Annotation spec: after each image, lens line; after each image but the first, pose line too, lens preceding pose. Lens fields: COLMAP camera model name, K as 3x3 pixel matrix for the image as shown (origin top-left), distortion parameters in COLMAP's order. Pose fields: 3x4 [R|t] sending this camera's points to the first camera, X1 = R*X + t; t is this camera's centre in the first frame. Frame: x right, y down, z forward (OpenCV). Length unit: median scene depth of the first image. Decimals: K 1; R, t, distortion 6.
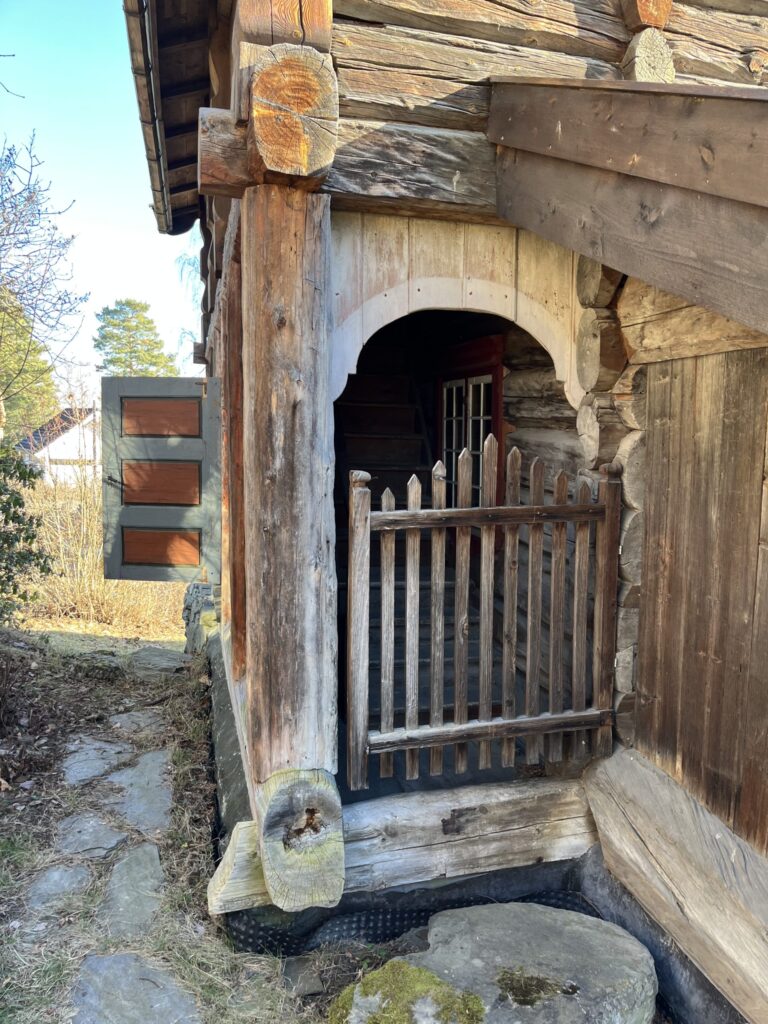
lens RADIAL K [[789.2, 0, 389.5], [0, 789.2, 514.1], [0, 0, 1]] dist [0.046303, -0.011167]
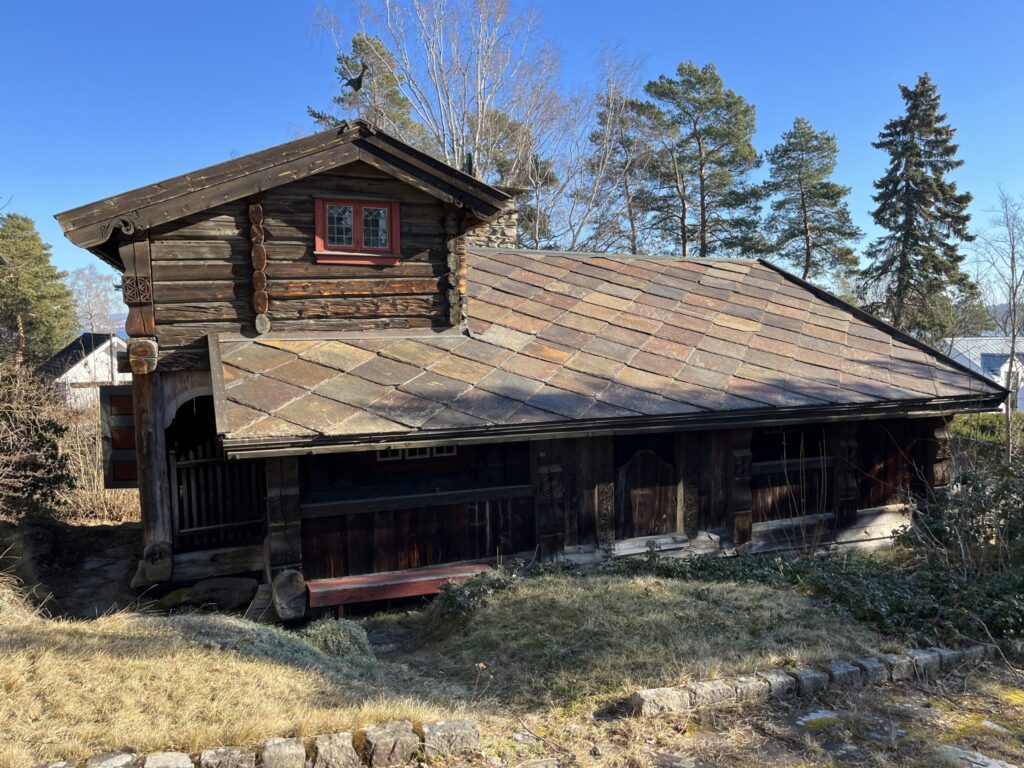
lens RADIAL K [[789.2, 0, 505.6], [0, 789.2, 379.0], [0, 0, 1]] dist [0.046303, -0.011167]
pose [[0.994345, -0.046818, 0.095318, 1.011350], [0.050059, 0.998237, -0.031903, -0.170975], [-0.093657, 0.036494, 0.994936, -2.387080]]
